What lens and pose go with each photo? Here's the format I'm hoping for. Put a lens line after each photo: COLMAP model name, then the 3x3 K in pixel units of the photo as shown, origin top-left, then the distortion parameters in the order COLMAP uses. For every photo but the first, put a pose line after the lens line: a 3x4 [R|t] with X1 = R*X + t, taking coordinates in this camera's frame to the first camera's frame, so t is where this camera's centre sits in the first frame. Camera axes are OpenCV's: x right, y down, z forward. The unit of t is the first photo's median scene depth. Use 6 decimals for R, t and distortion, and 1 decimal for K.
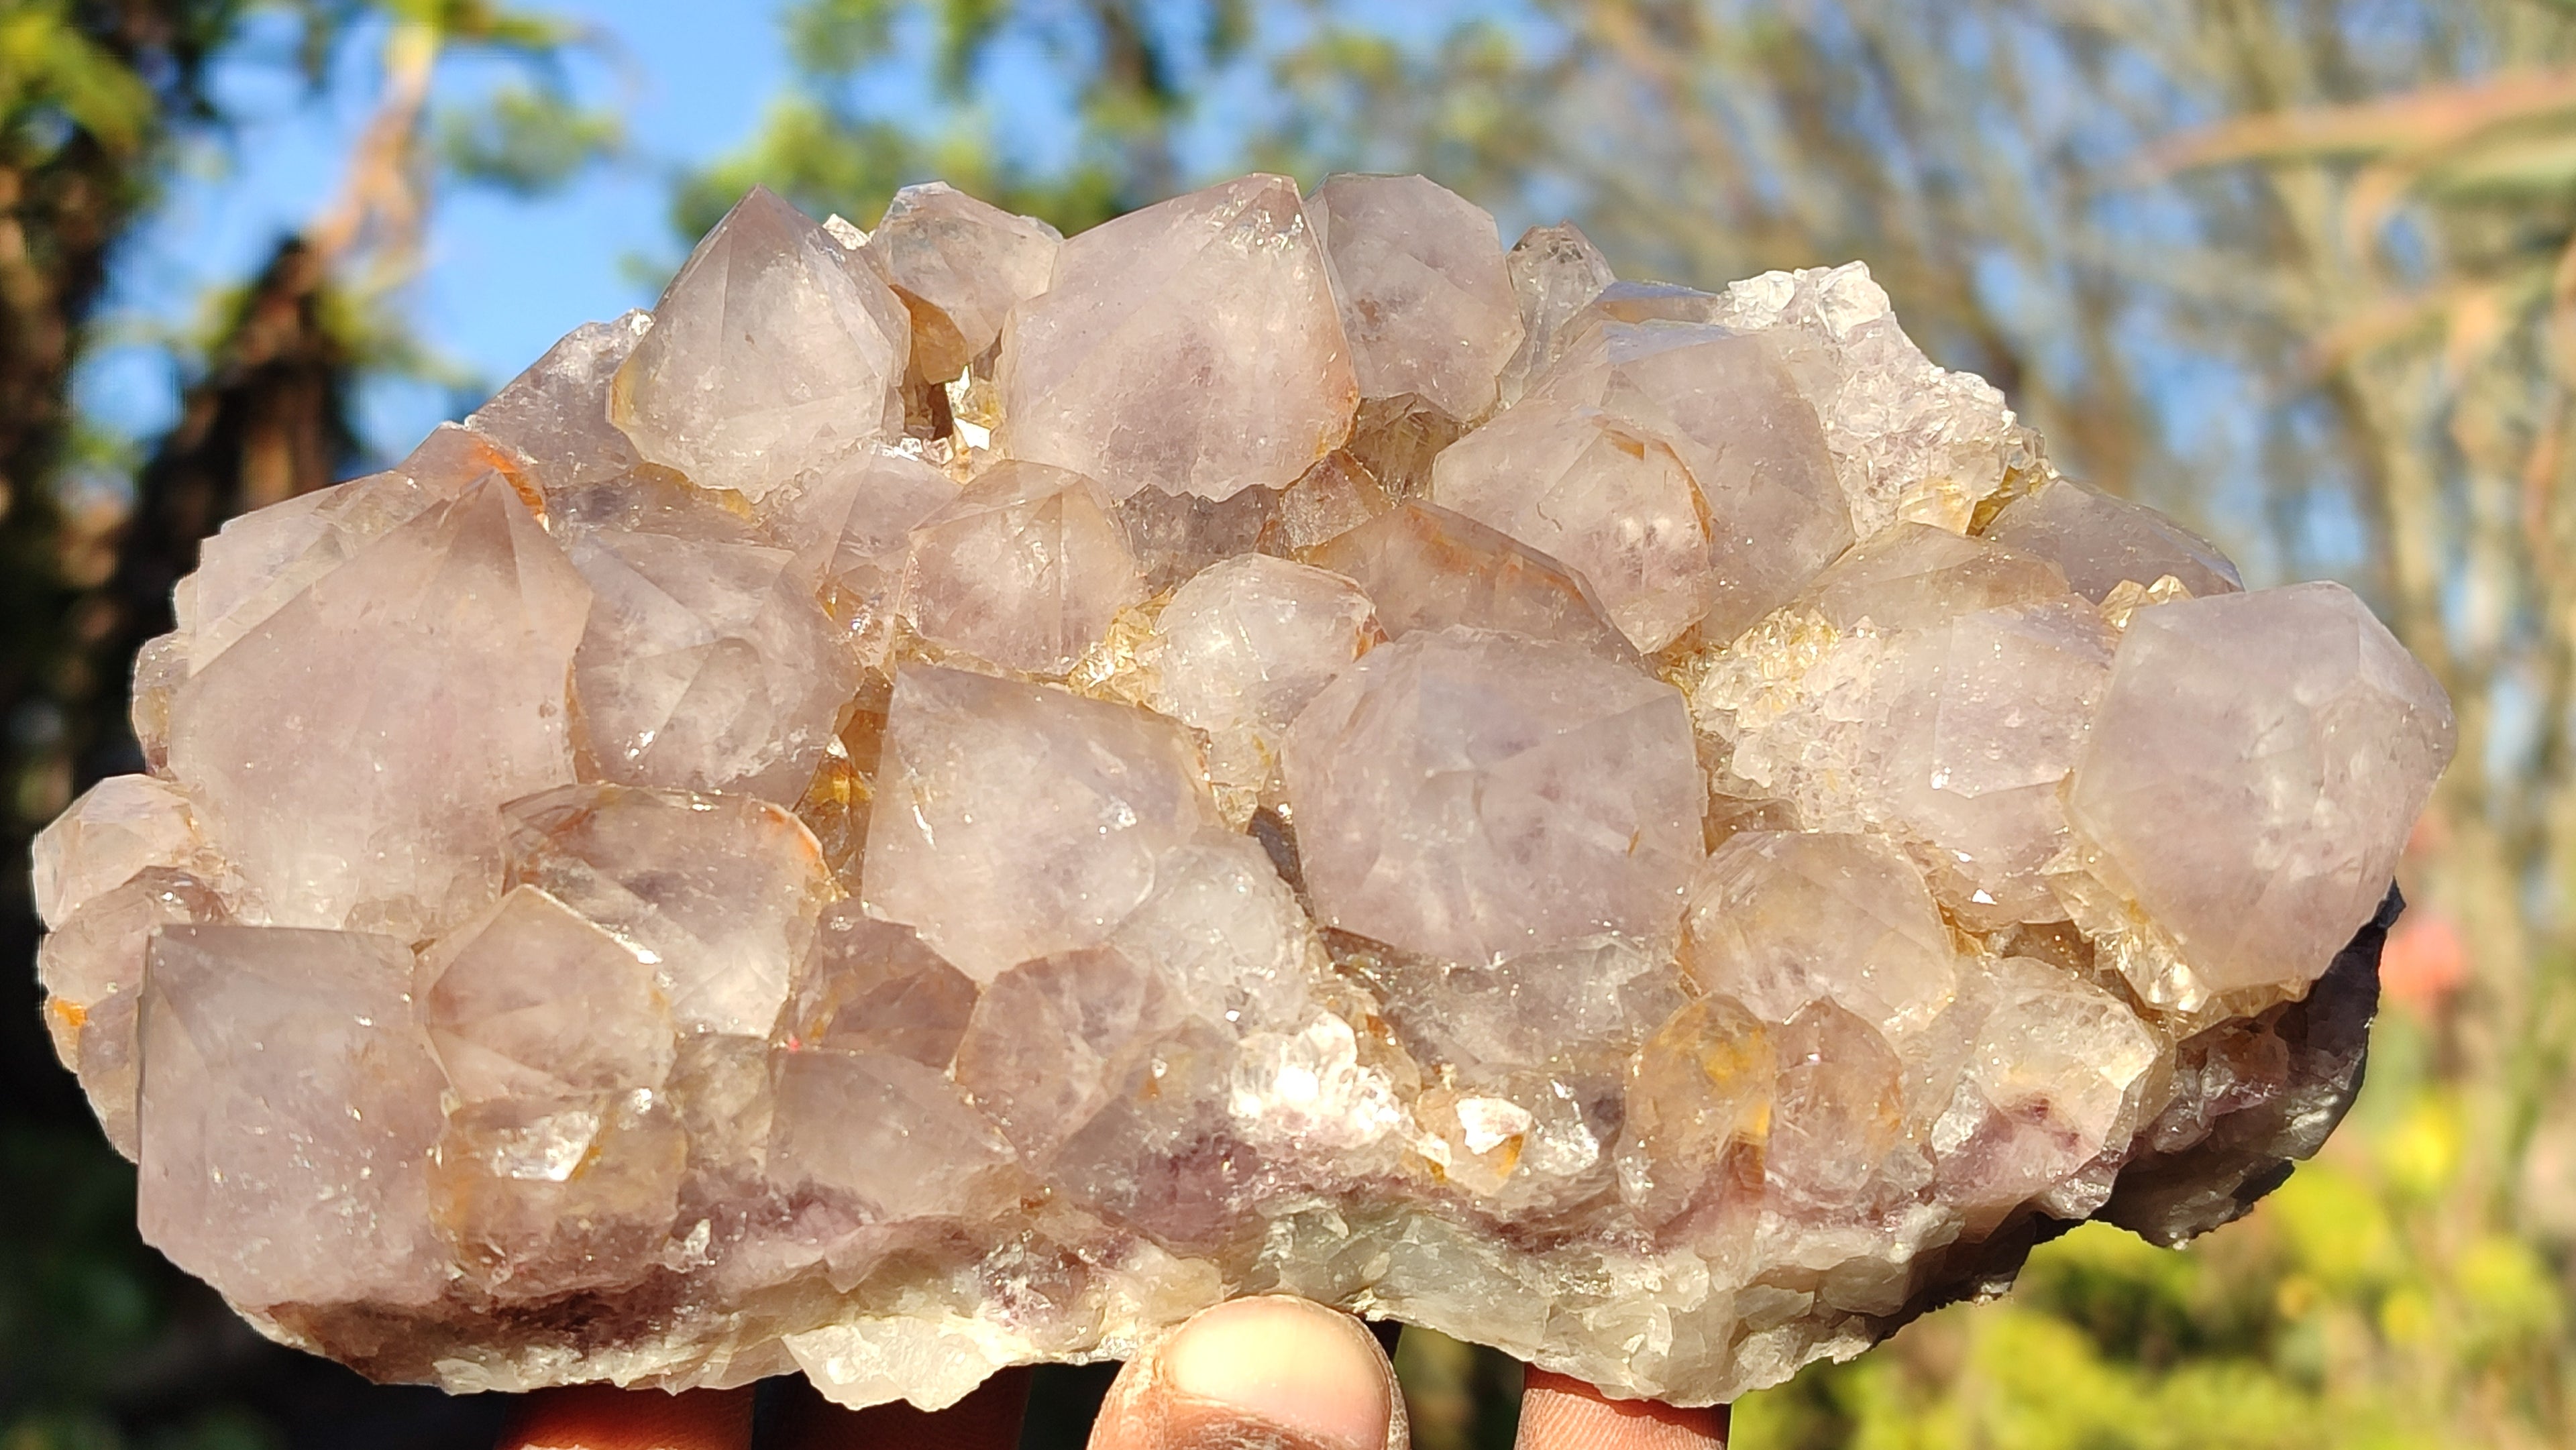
lens RADIAL K [[3841.2, 0, 1288.0], [0, 3841.2, 725.0], [0, 0, 1]] dist [0.314999, -2.345191]
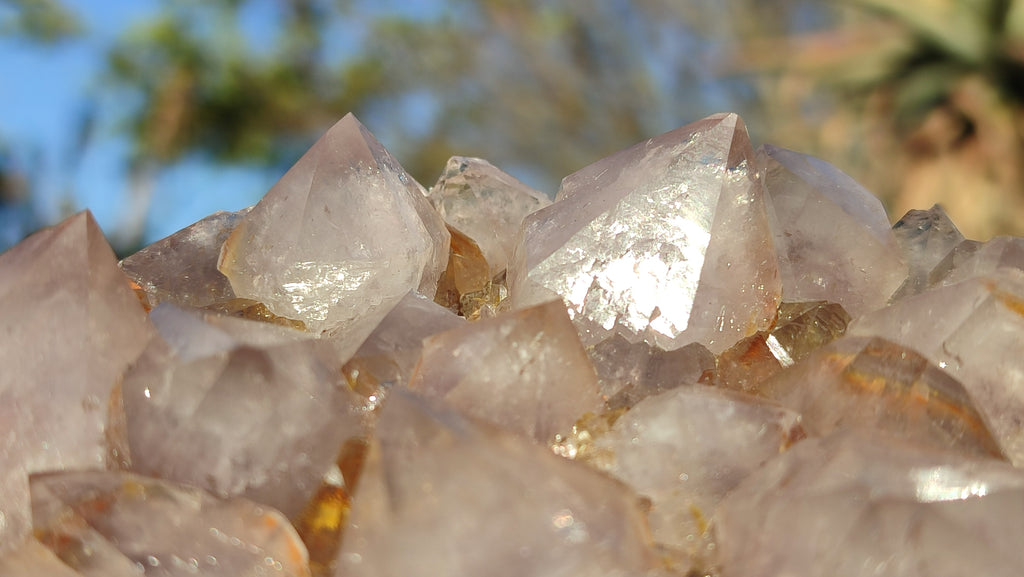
lens RADIAL K [[1527.1, 0, 512.0], [0, 1527.1, 288.5], [0, 0, 1]] dist [0.314999, -2.345191]
pose [[0.992509, 0.065855, -0.102901, -0.019875], [-0.095245, 0.944584, -0.314150, 0.092879], [0.076510, 0.321597, 0.943780, 0.545234]]
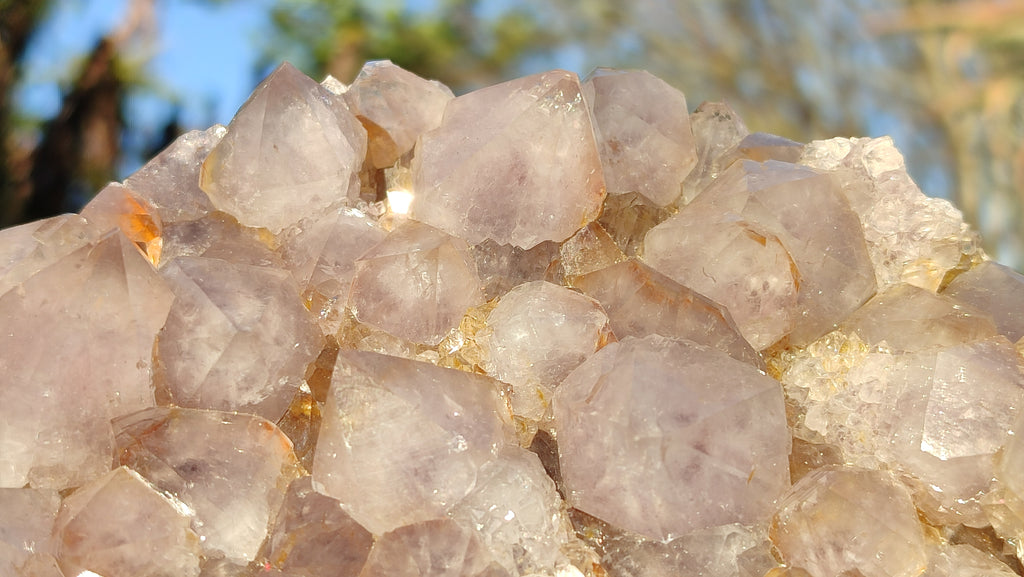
lens RADIAL K [[1527.1, 0, 512.0], [0, 1527.1, 288.5], [0, 0, 1]] dist [0.314999, -2.345191]
pose [[0.998078, 0.054434, -0.029602, -0.002395], [-0.052866, 0.997278, 0.051398, -0.081705], [0.032319, -0.049734, 0.998239, 0.291586]]
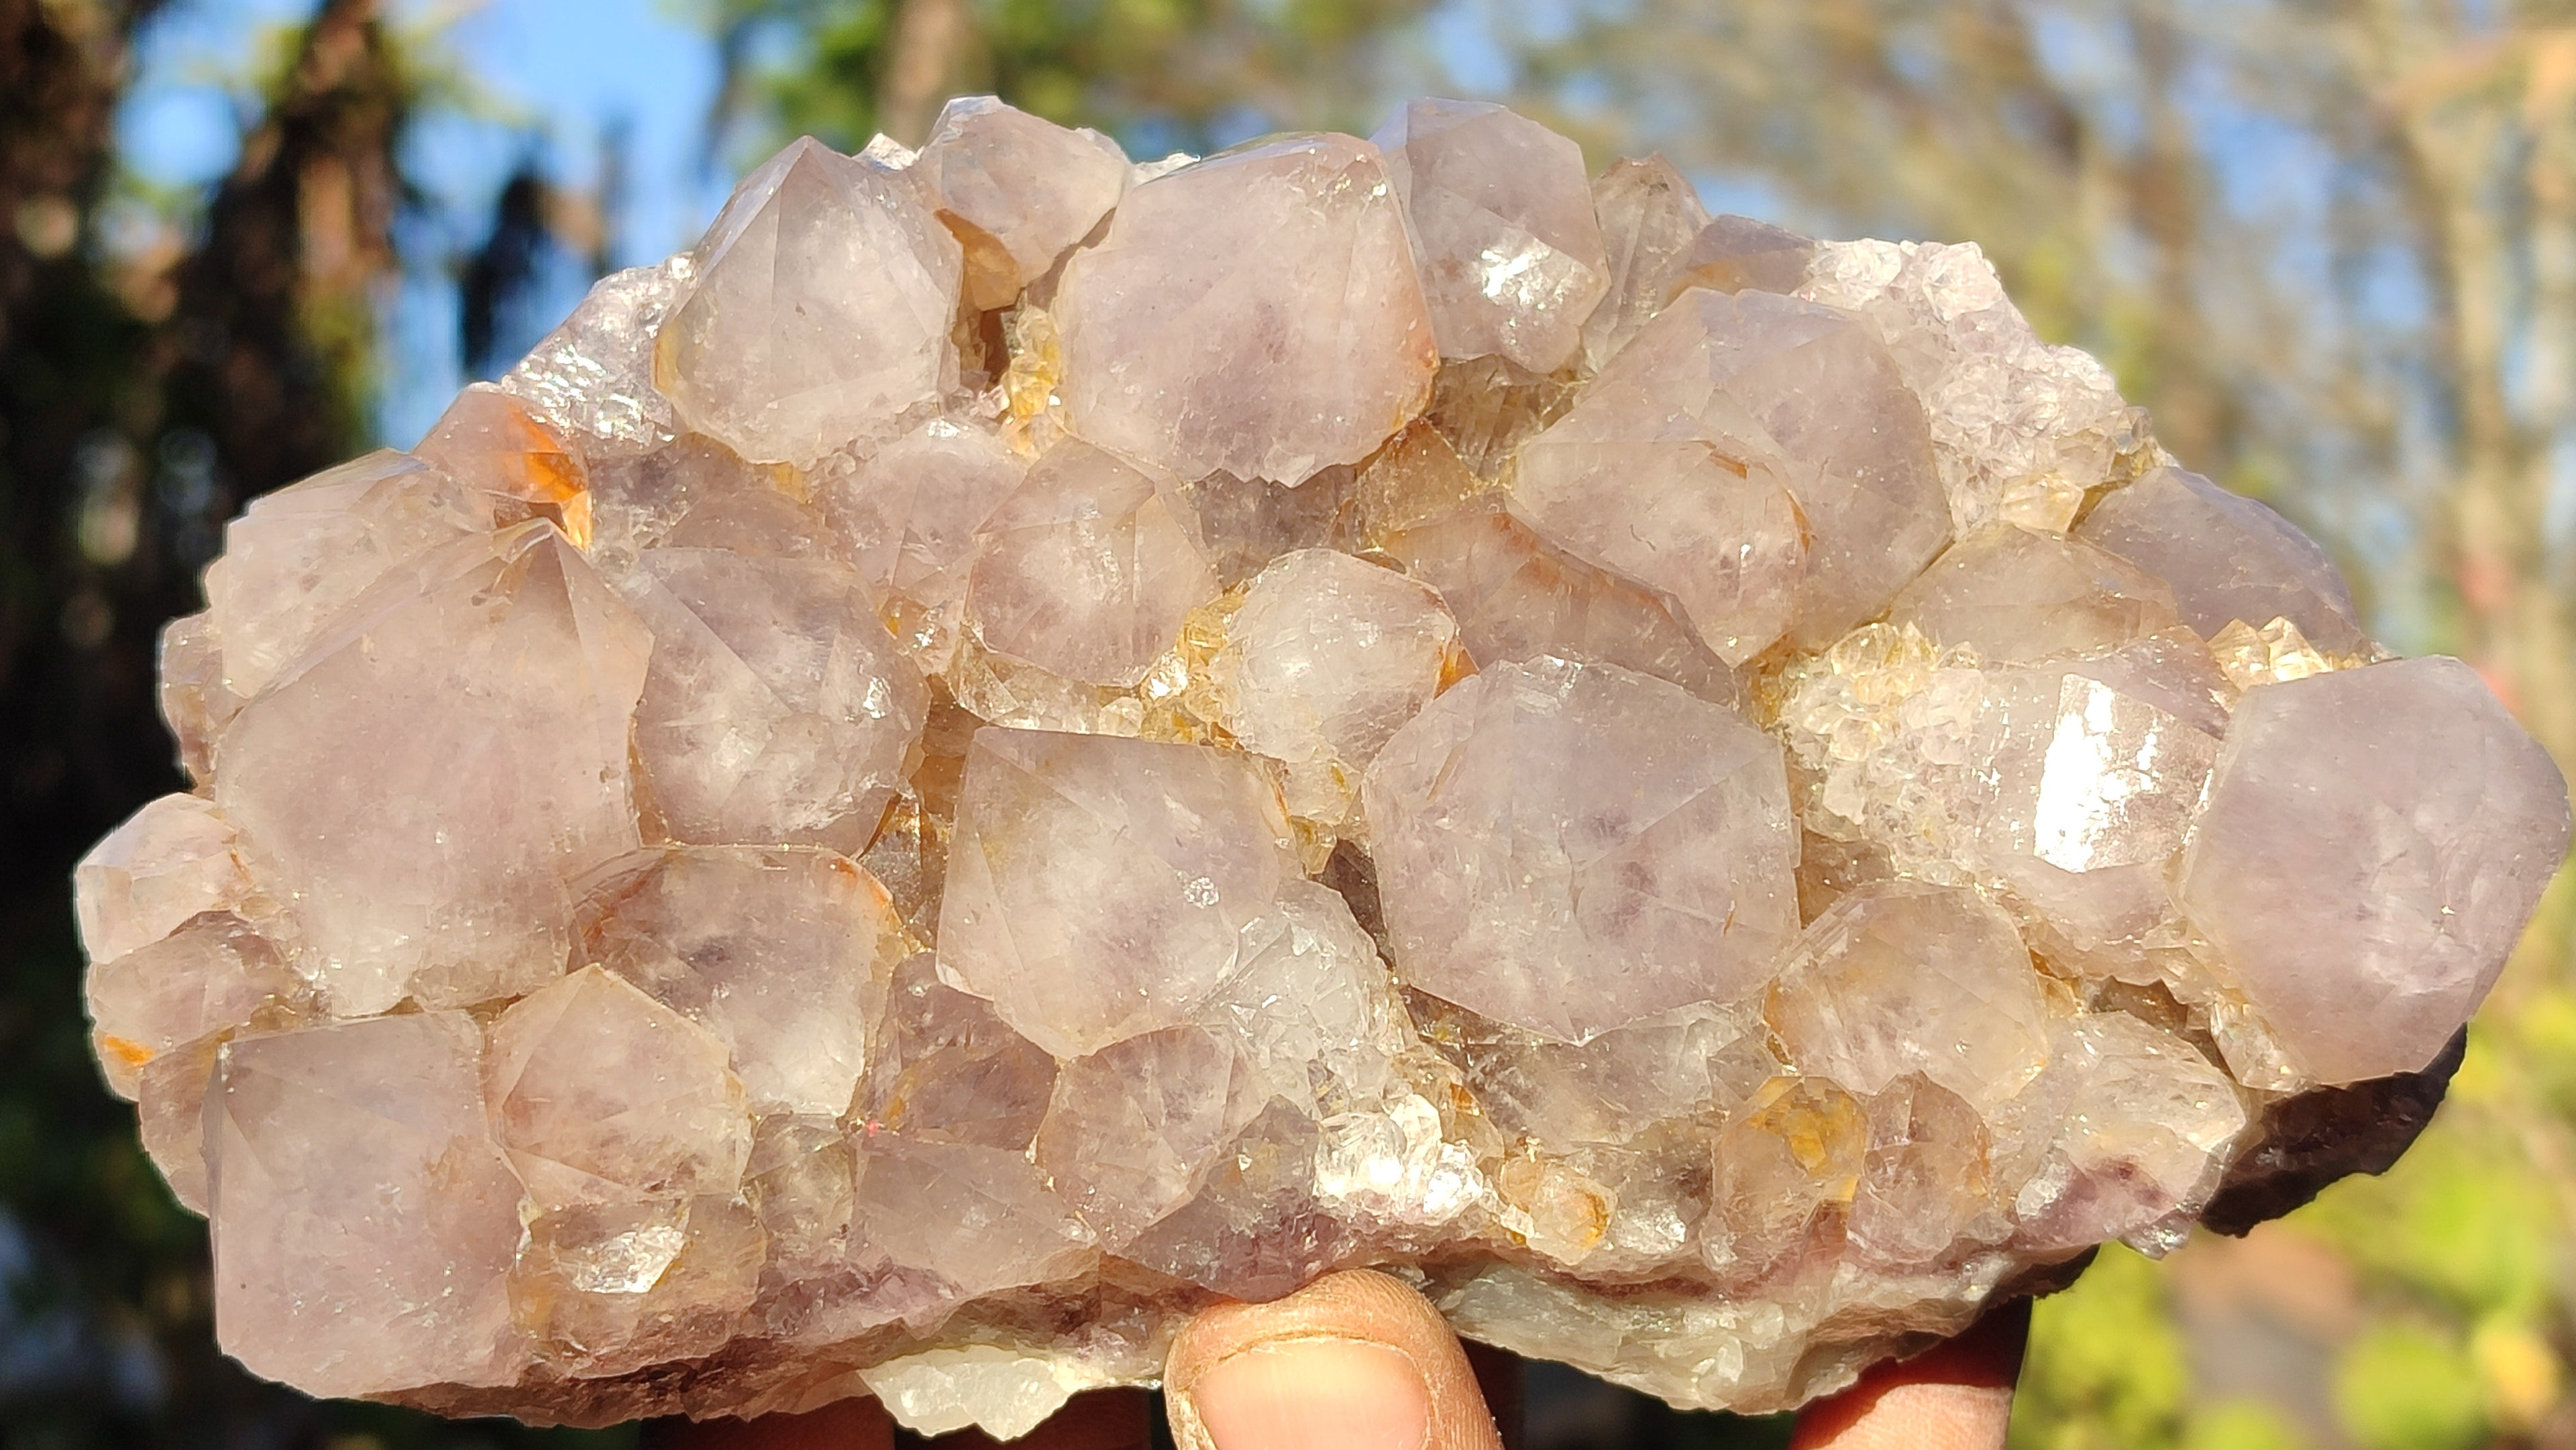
lens RADIAL K [[3841.2, 0, 1288.0], [0, 3841.2, 725.0], [0, 0, 1]] dist [0.314999, -2.345191]
pose [[0.999737, 0.008699, 0.021225, -0.041554], [-0.012846, 0.978915, 0.203865, -0.208264], [-0.019004, -0.204084, 0.978769, 0.053394]]
